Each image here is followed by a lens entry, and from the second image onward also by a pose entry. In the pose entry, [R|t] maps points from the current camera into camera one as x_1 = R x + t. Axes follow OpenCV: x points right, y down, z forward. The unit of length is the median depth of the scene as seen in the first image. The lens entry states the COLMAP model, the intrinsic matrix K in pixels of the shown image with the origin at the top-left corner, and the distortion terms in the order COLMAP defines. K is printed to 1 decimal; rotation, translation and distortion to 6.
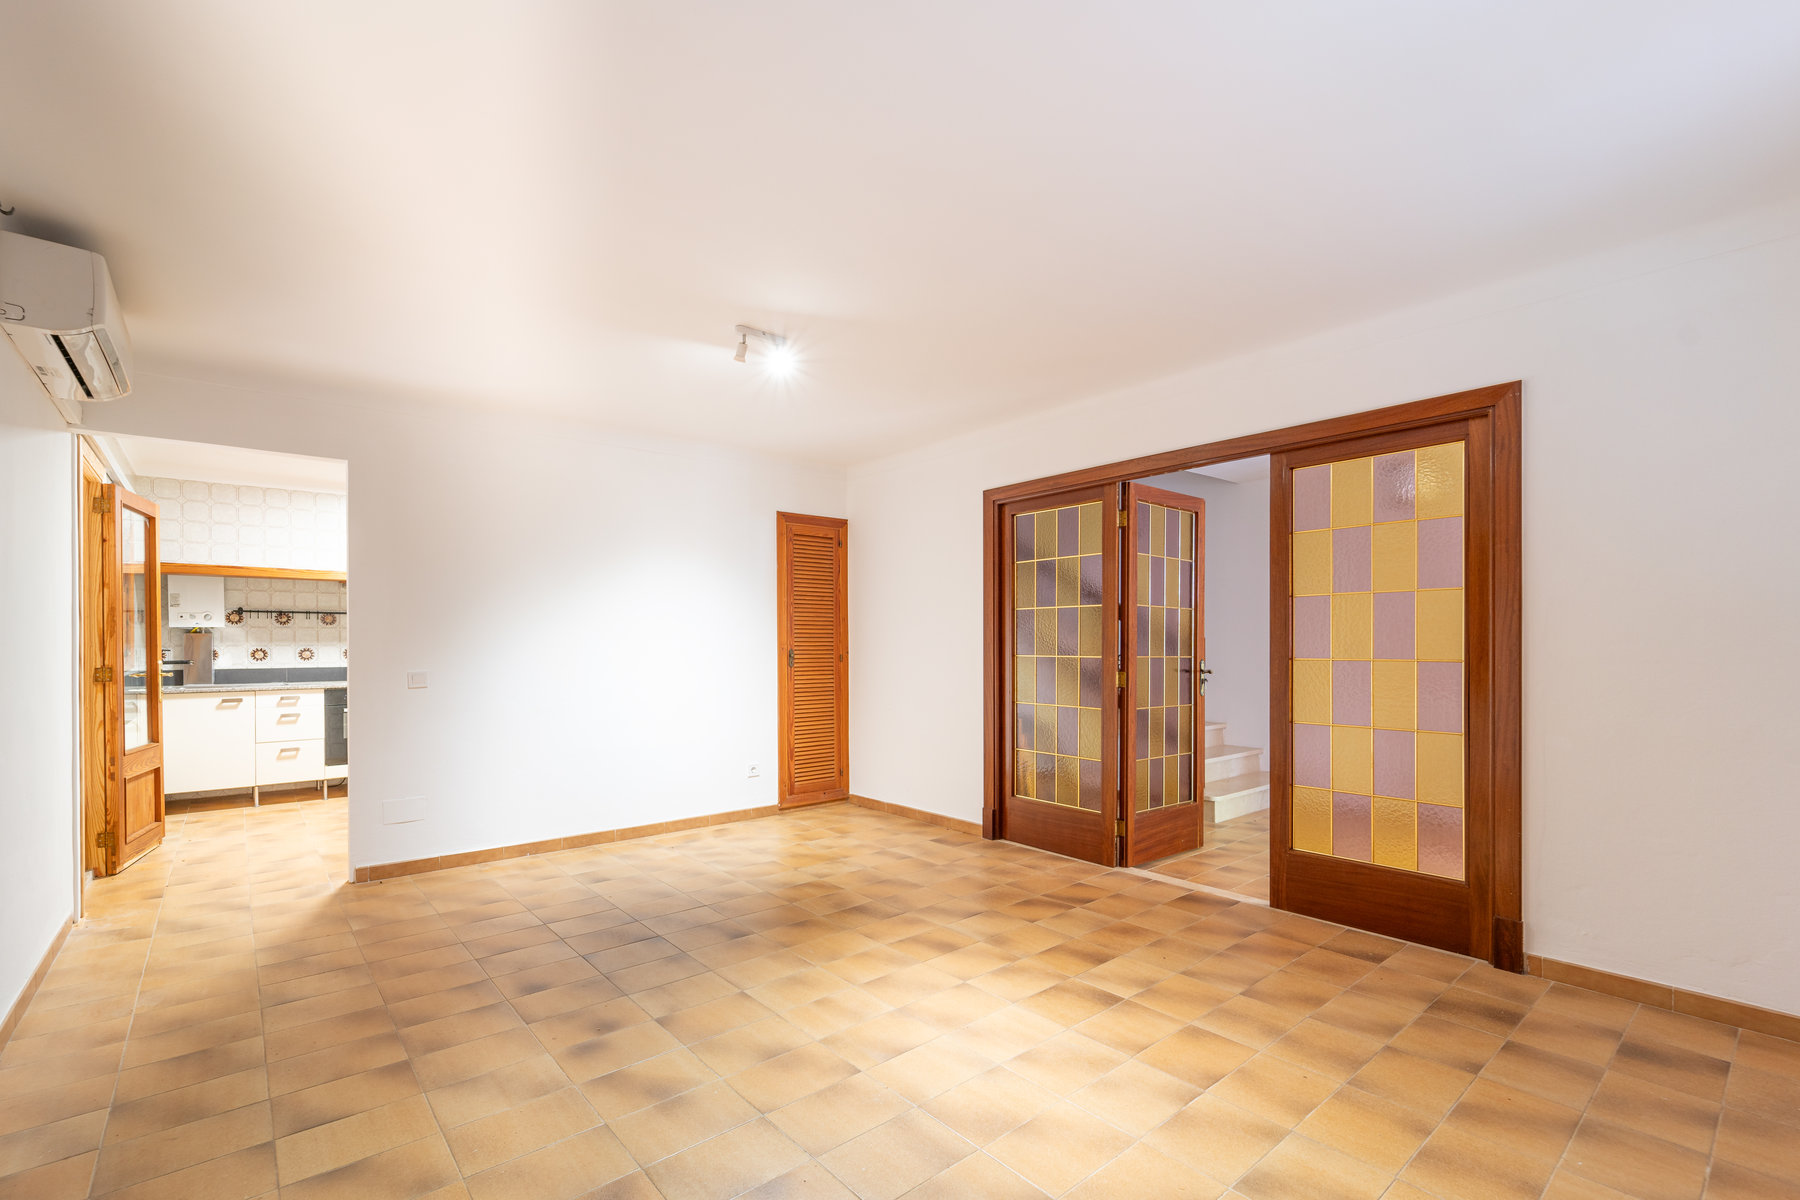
lens RADIAL K [[736.0, 0, 881.3], [0, 736.0, 645.9], [0, 0, 1]] dist [0.002570, -0.002592]
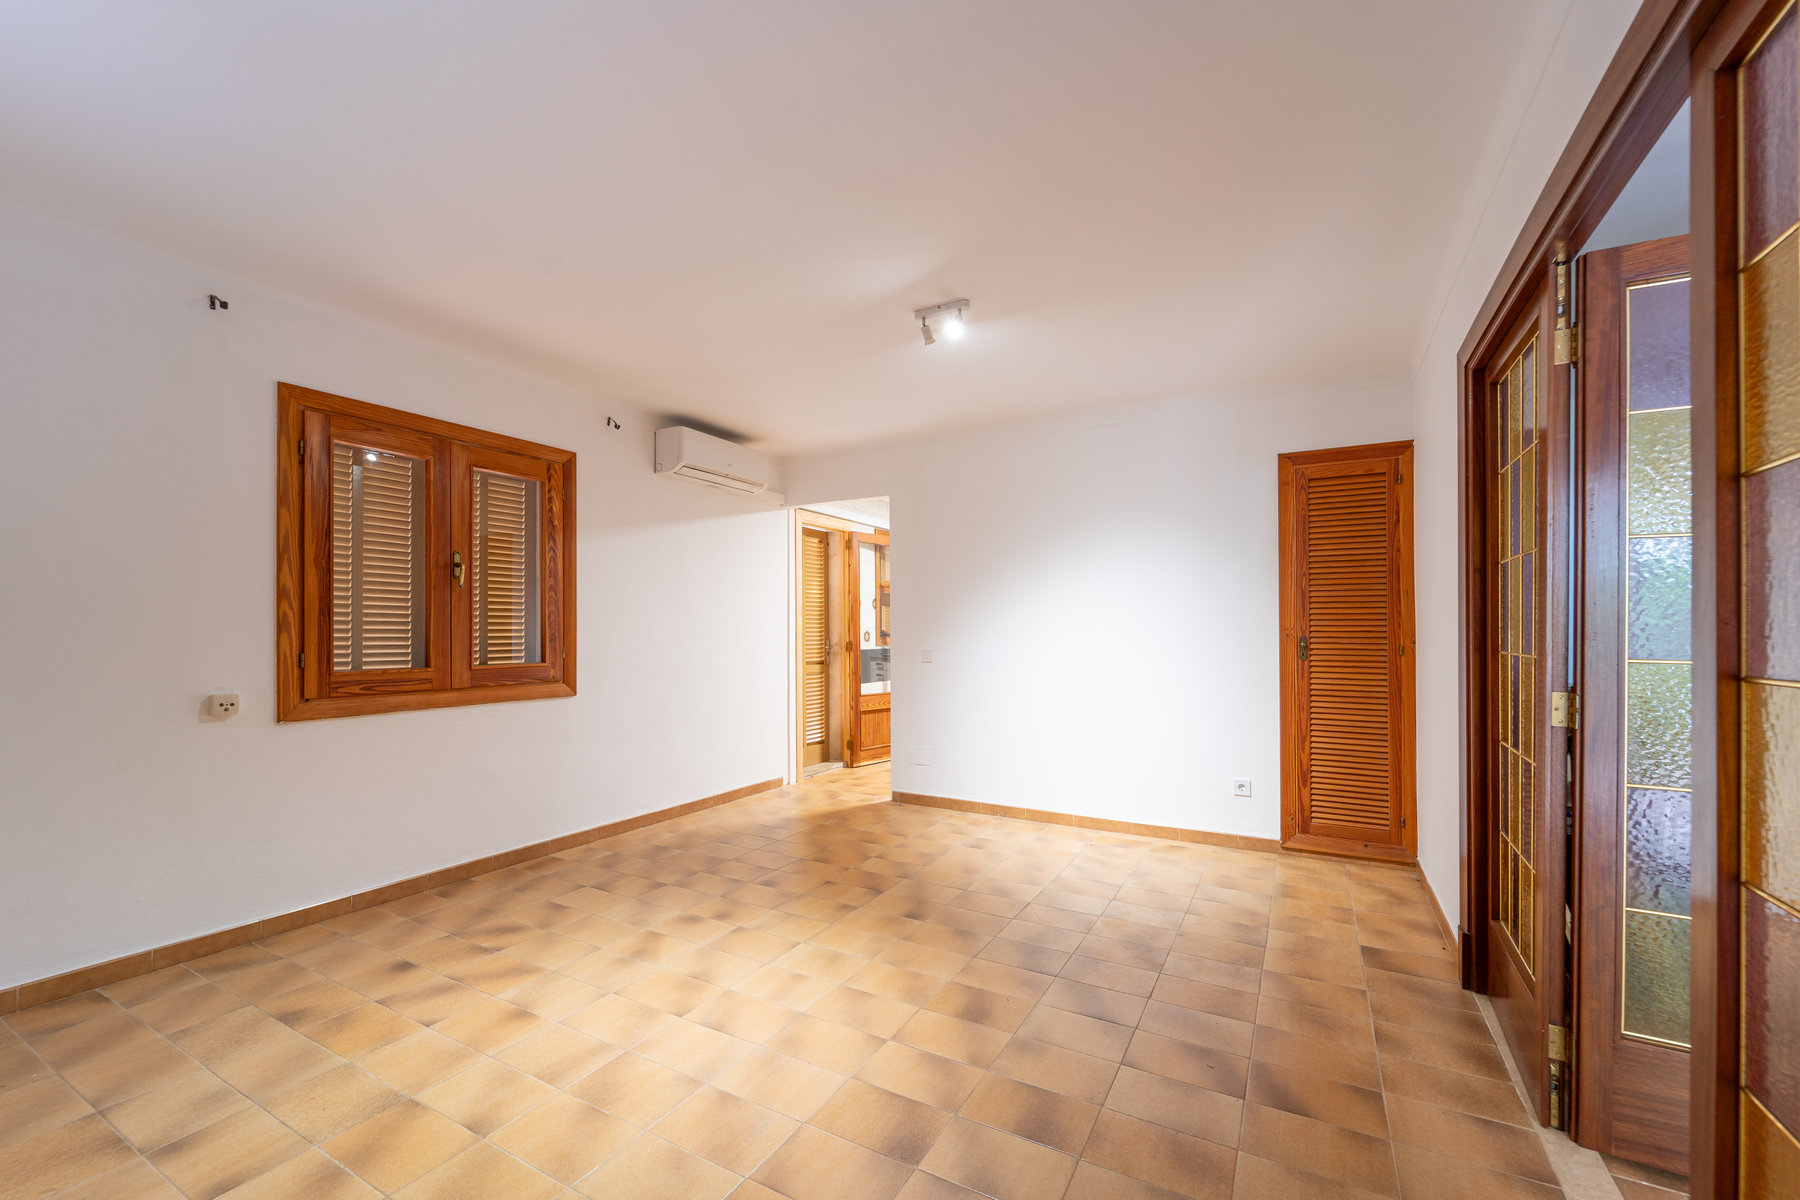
lens RADIAL K [[780.7, 0, 916.1], [0, 780.7, 629.5], [0, 0, 1]] dist [-0.001753, 0.000400]
pose [[0.366233, 0.001615, -0.930522, 0.661738], [-0.003766, 0.999993, 0.000254, -0.000911], [0.930515, 0.003412, 0.366237, 0.502206]]
